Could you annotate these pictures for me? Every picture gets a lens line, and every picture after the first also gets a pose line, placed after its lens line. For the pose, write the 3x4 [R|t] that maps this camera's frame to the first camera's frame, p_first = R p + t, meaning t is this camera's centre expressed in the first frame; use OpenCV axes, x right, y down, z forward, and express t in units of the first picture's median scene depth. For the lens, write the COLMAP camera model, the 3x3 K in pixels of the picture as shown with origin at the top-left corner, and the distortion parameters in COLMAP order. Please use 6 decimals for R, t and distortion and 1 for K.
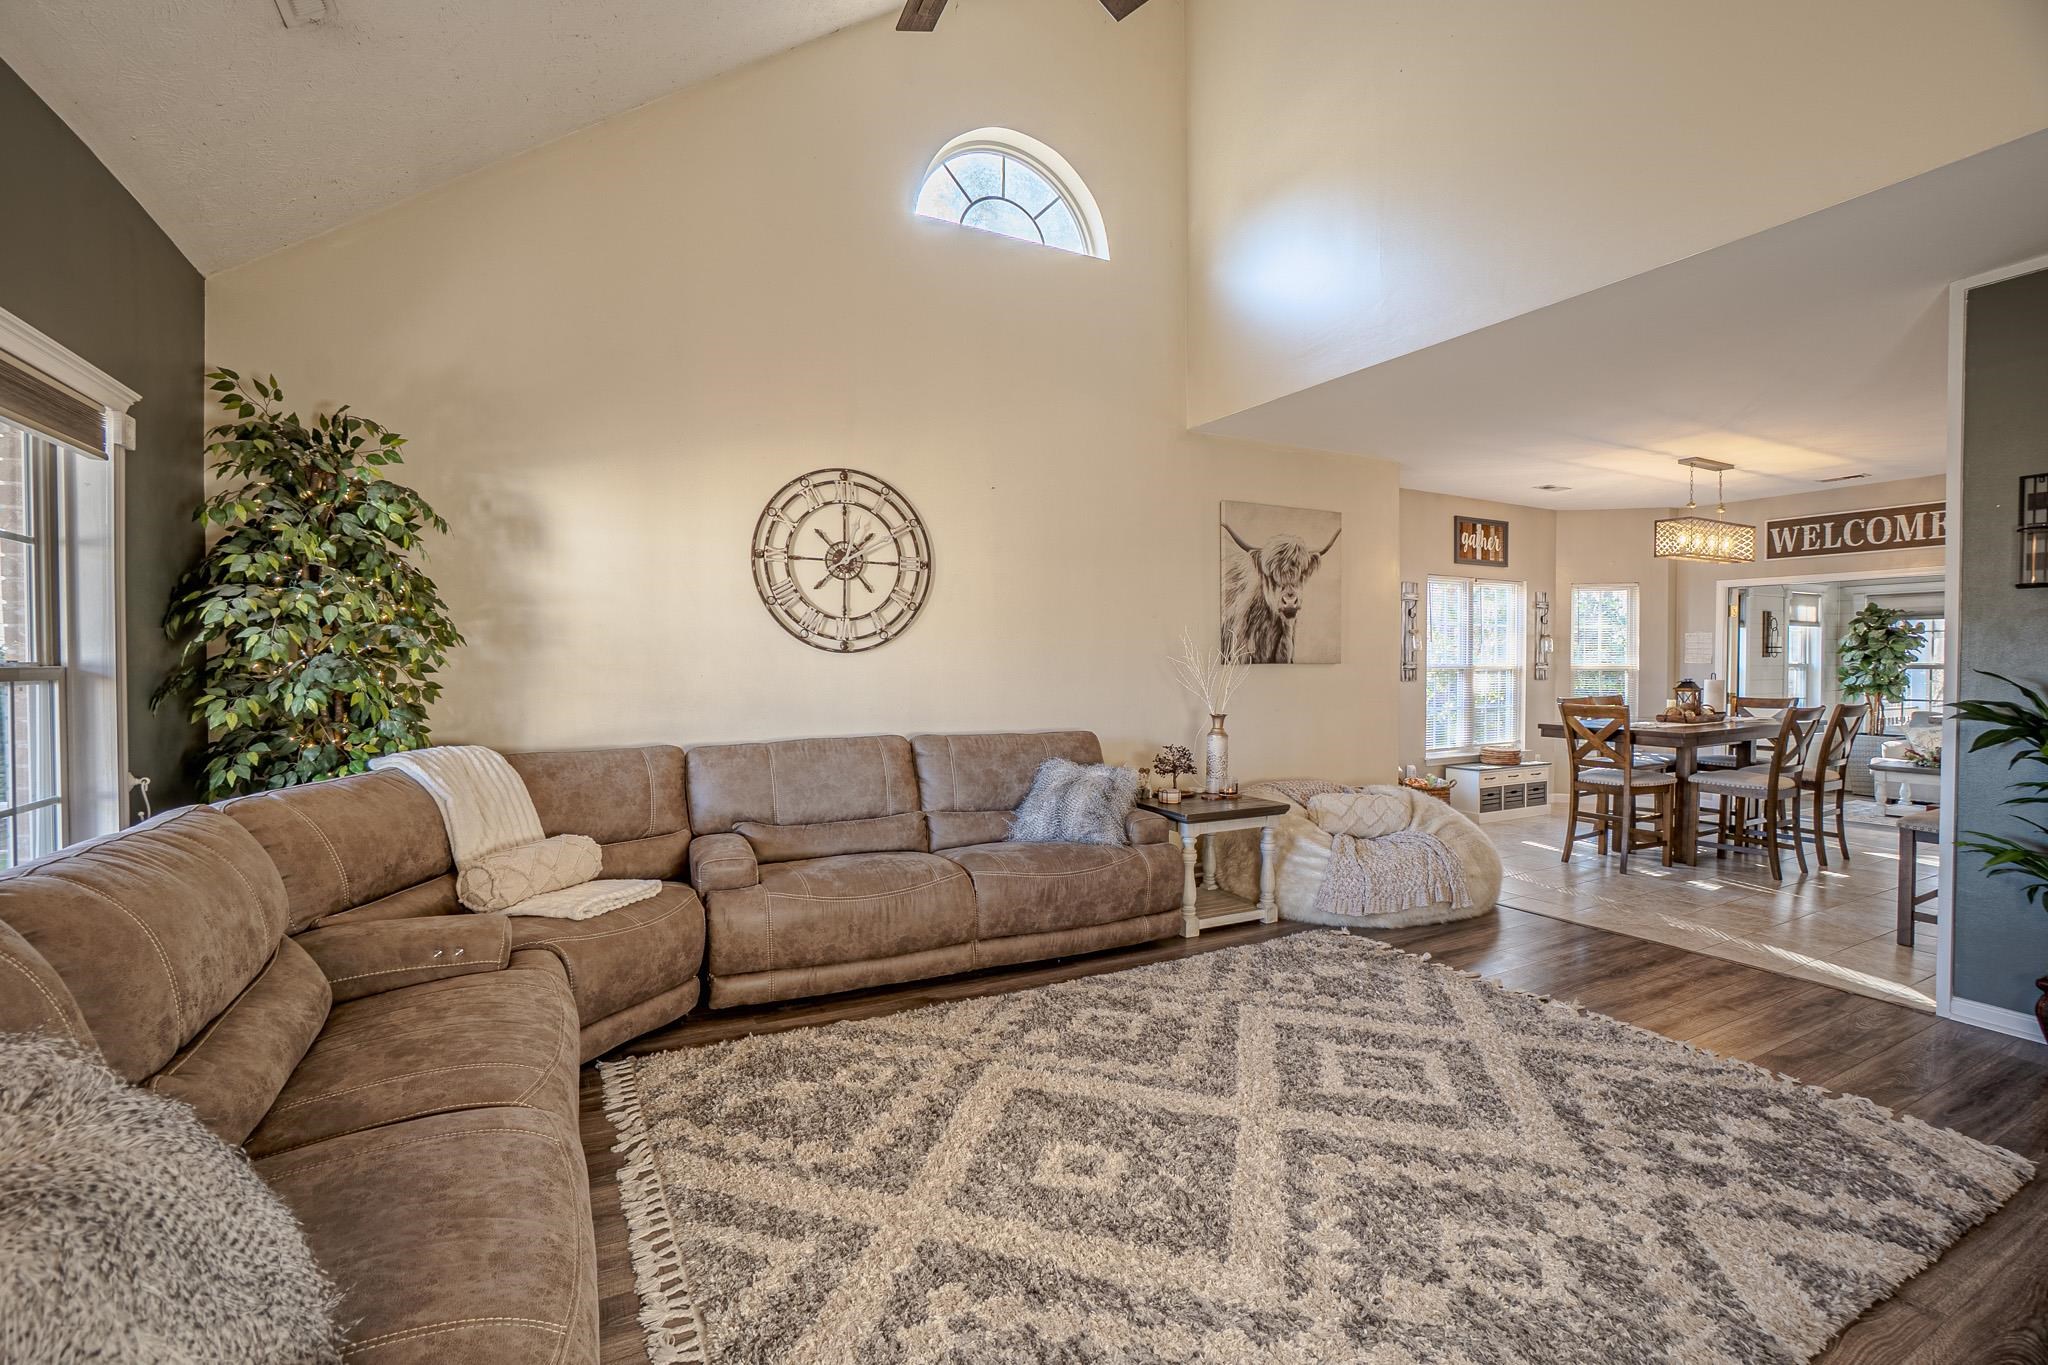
lens RADIAL K [[903.9, 0, 1017.0], [0, 903.9, 681.6], [0, 0, 1]] dist [-0.056902, 0.016597]
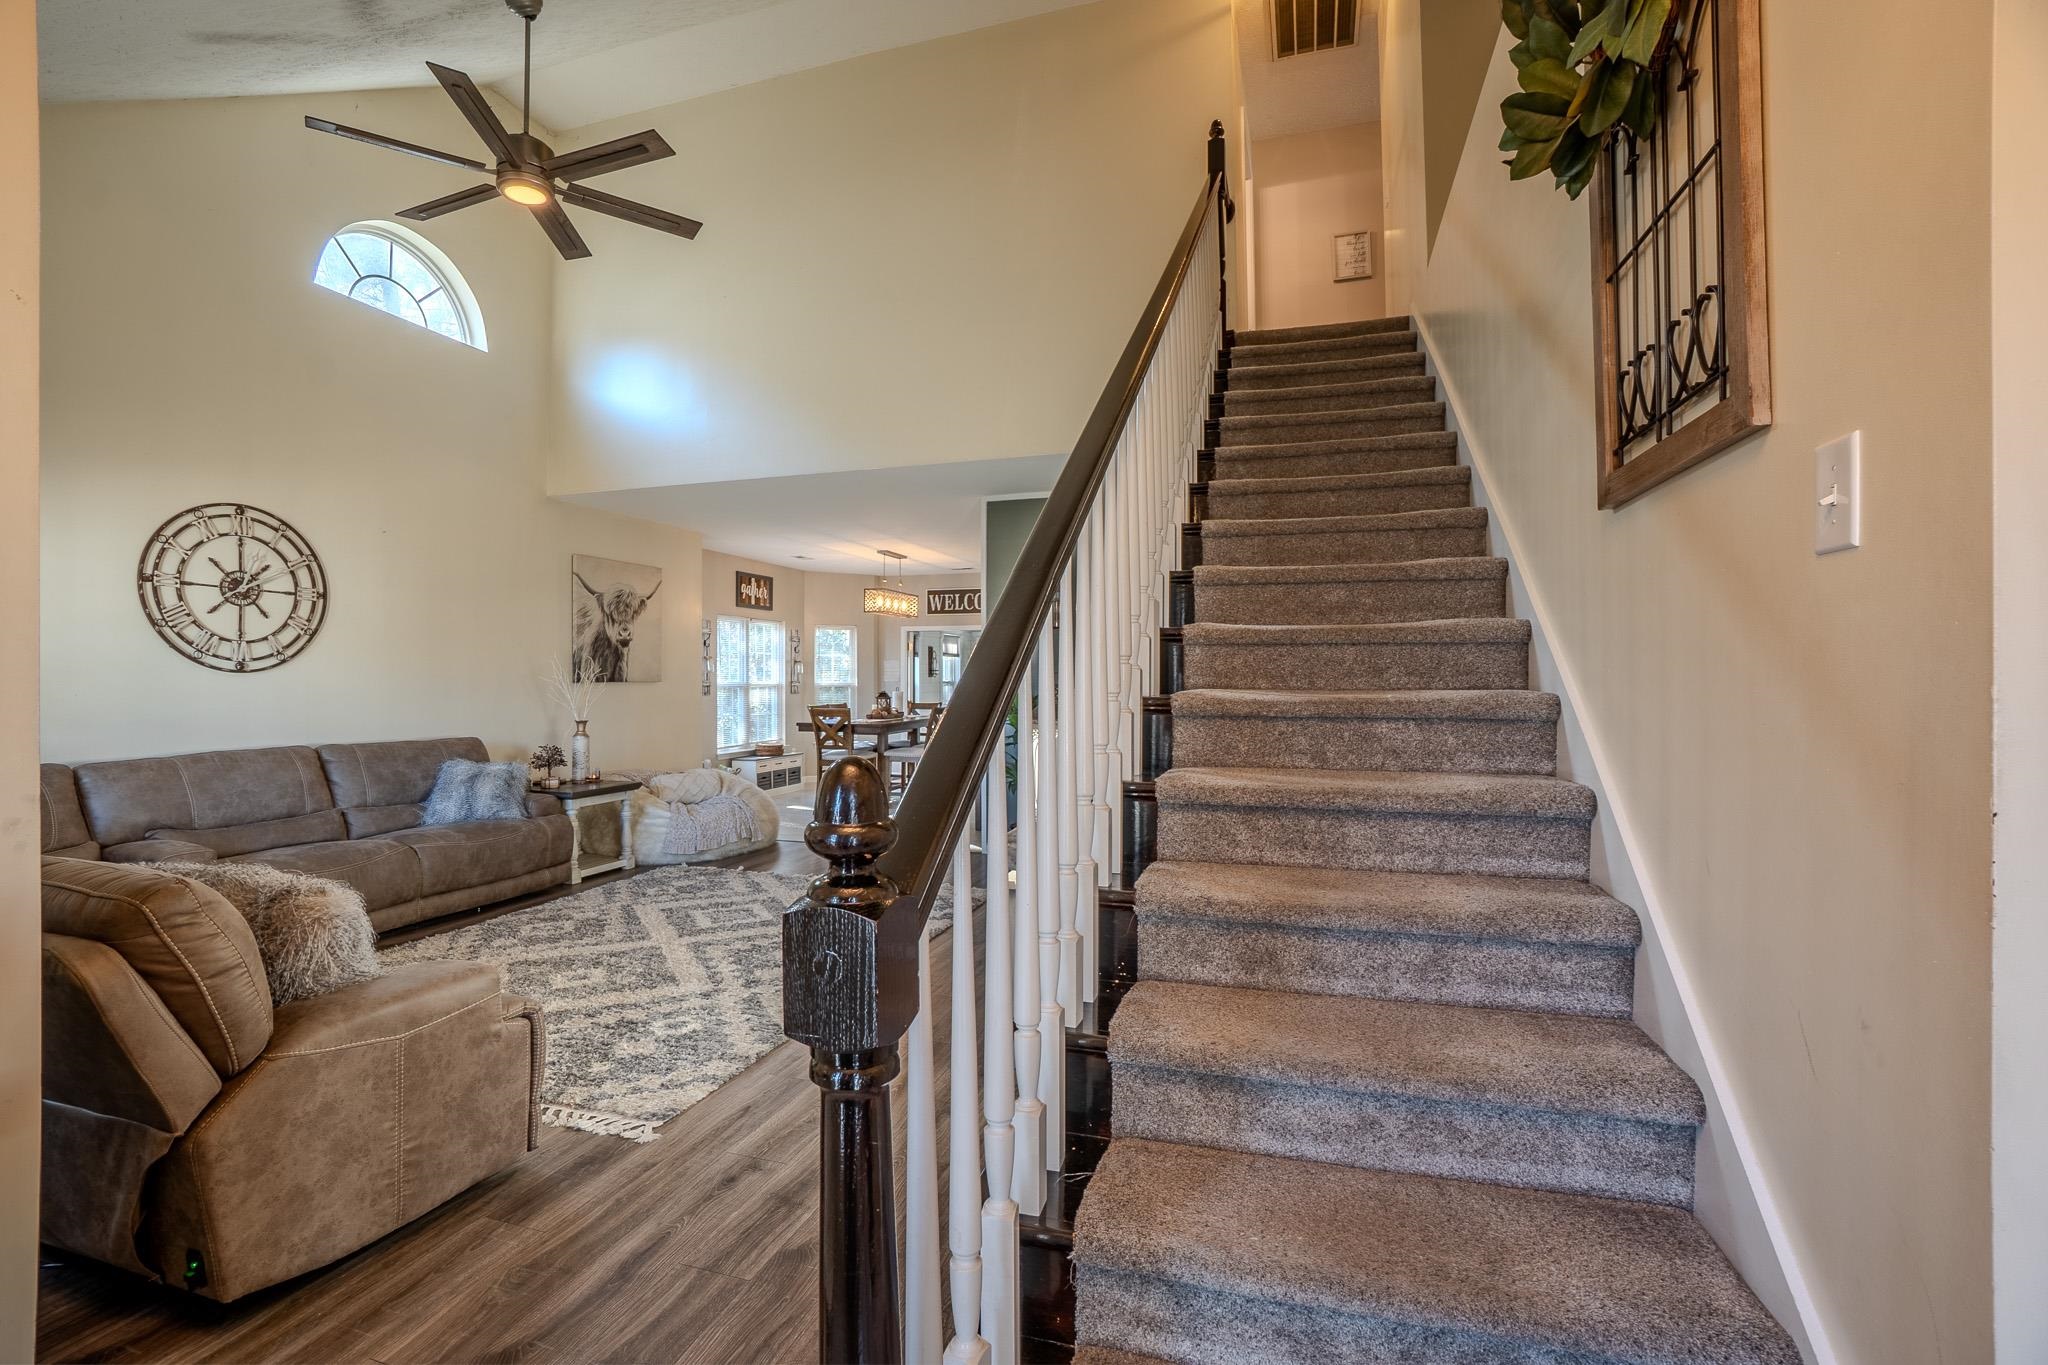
lens RADIAL K [[903.9, 0, 1022.1], [0, 903.9, 677.5], [0, 0, 1]] dist [-0.056902, 0.016597]
pose [[0.703577, 0.001254, 0.710618, -0.268640], [0.017224, 0.999675, -0.018818, 0.009790], [-0.710411, 0.025480, 0.703326, -0.403095]]
